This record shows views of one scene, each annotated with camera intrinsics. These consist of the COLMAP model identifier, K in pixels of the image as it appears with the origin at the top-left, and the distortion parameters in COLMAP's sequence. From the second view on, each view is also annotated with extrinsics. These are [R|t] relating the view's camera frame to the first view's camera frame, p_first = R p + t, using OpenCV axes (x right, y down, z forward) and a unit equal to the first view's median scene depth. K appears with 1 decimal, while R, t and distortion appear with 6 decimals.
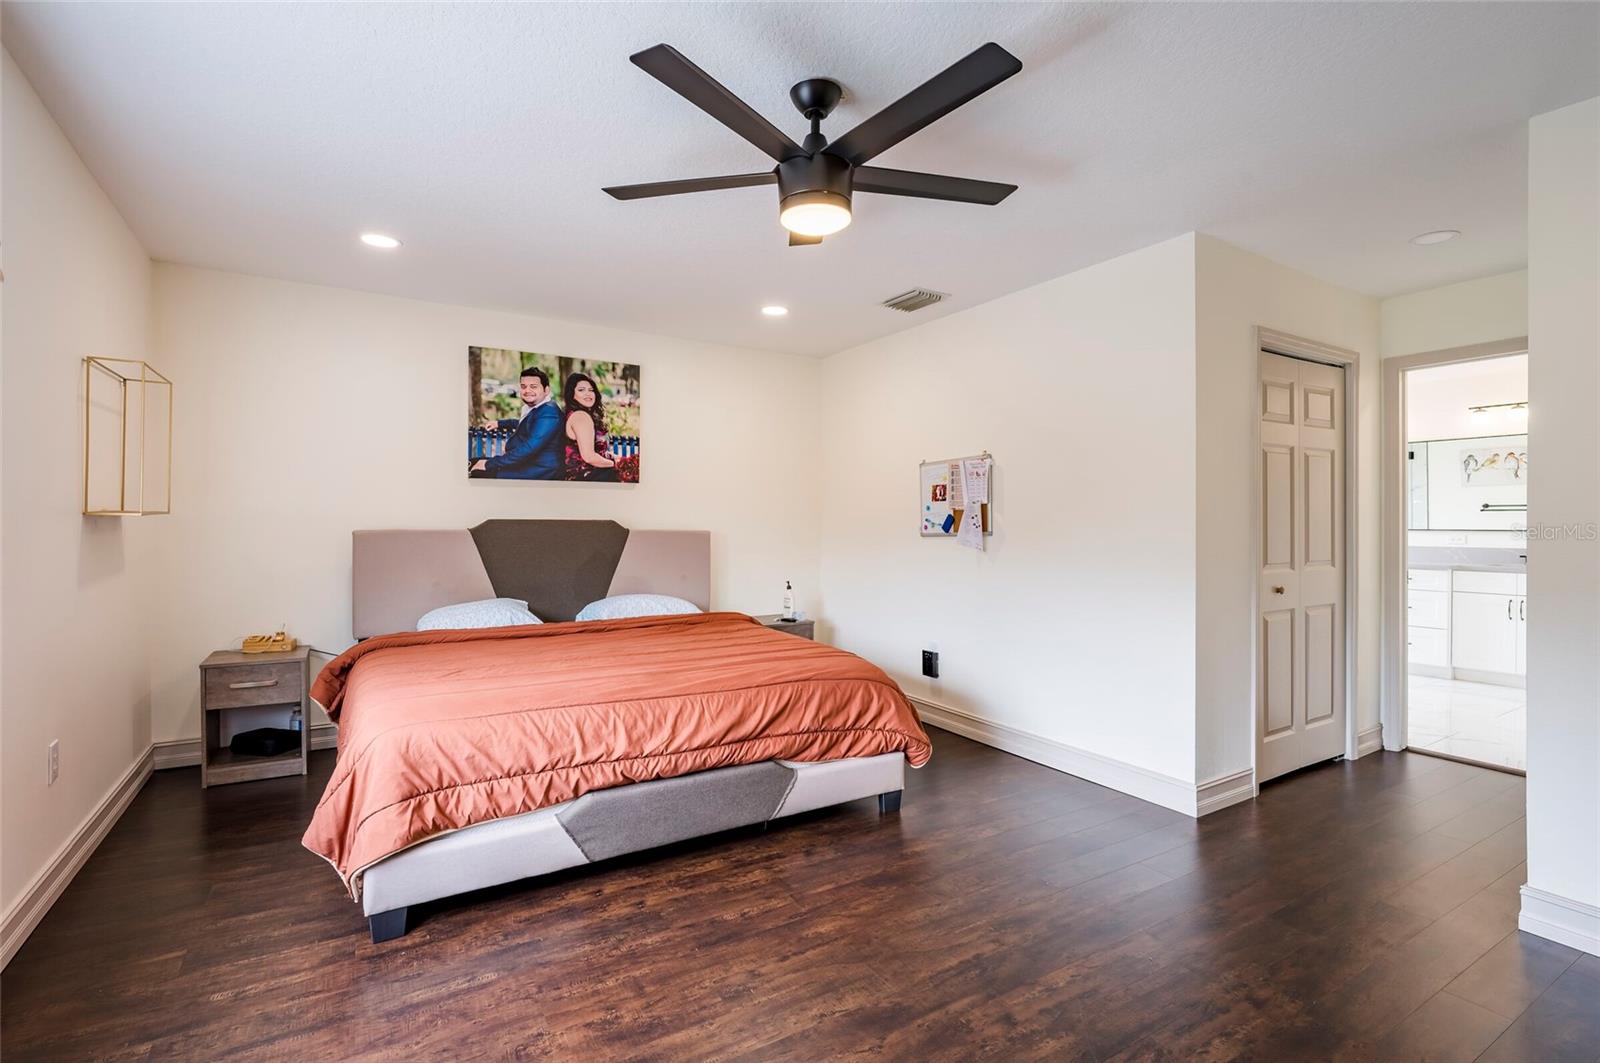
lens RADIAL K [[740.3, 0, 800.0], [0, 740.3, 531.5], [0, 0, 1]] dist [-0.004393, -0.000452]
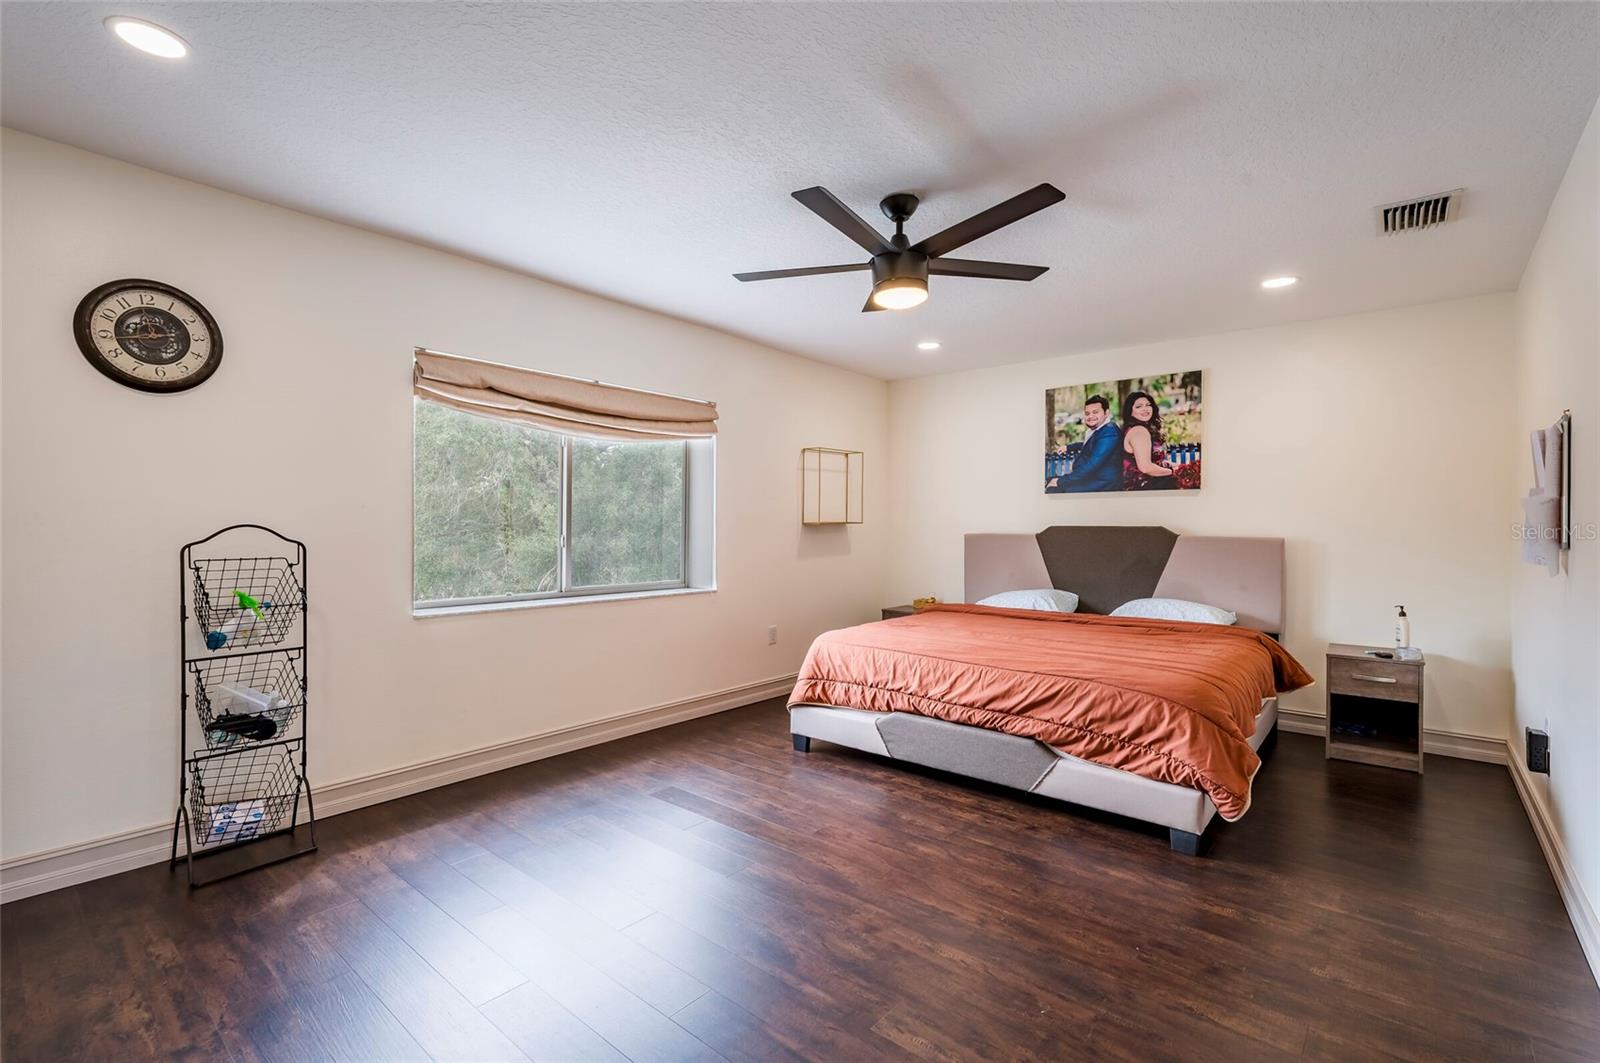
lens RADIAL K [[726.2, 0, 809.2], [0, 726.2, 531.2], [0, 0, 1]] dist [0.003454, -0.000697]
pose [[0.315608, 0.002910, -0.948885, 0.599246], [-0.013648, 0.999906, -0.001473, -0.000143], [0.948792, 0.013415, 0.315618, 0.217976]]
